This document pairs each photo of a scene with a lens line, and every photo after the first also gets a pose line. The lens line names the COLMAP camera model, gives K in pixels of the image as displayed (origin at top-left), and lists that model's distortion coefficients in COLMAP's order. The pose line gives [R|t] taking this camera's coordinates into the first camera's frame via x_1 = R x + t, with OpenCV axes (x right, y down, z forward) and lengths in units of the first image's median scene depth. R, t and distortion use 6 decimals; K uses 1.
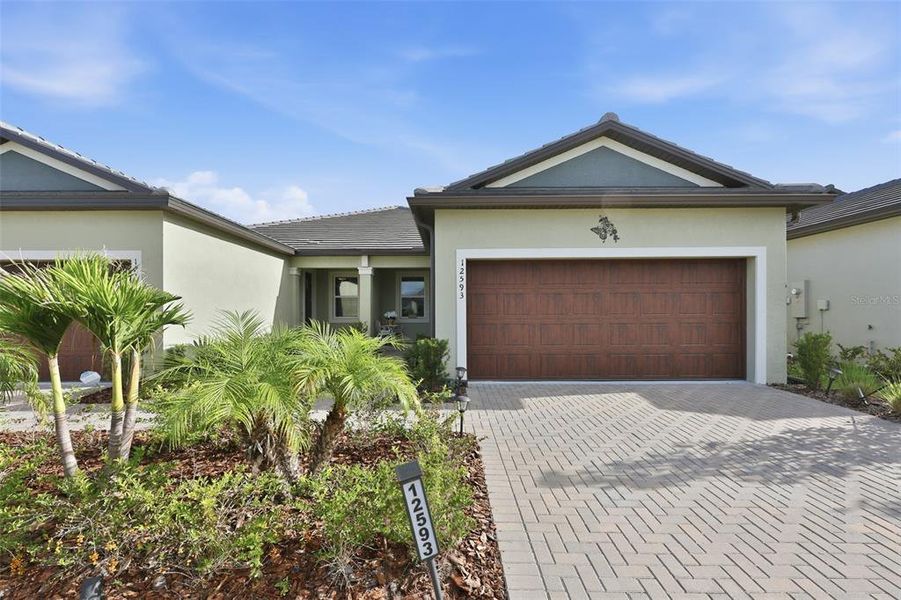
lens RADIAL K [[387.4, 0, 444.7], [0, 387.4, 301.2], [0, 0, 1]] dist [0.000232, 0.000059]
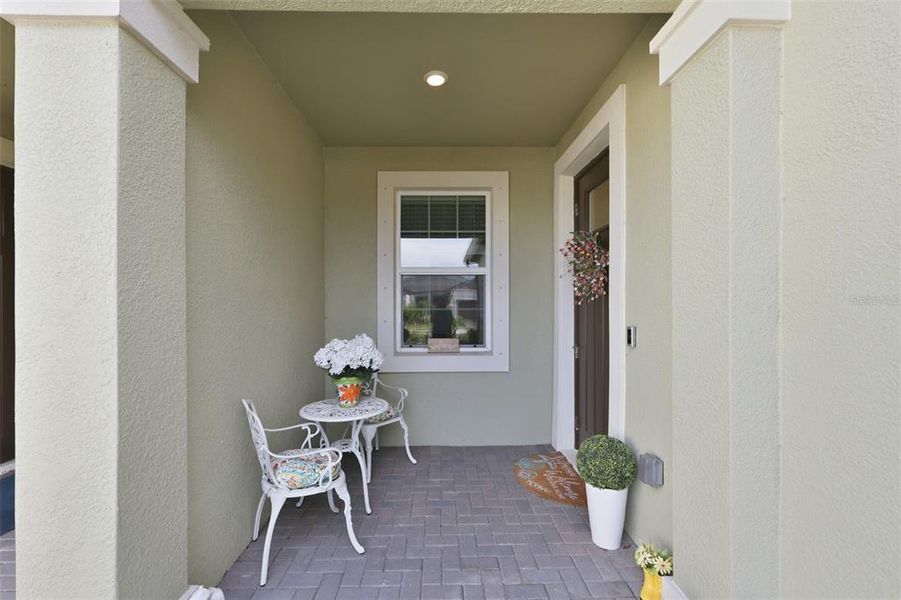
lens RADIAL K [[387.4, 0, 444.7], [0, 387.4, 301.2], [0, 0, 1]] dist [0.000232, 0.000059]
pose [[0.999966, 0.000682, 0.008168, -0.102315], [-0.000828, 0.999841, 0.017814, 0.004503], [-0.008155, -0.017820, 0.999808, 0.894719]]
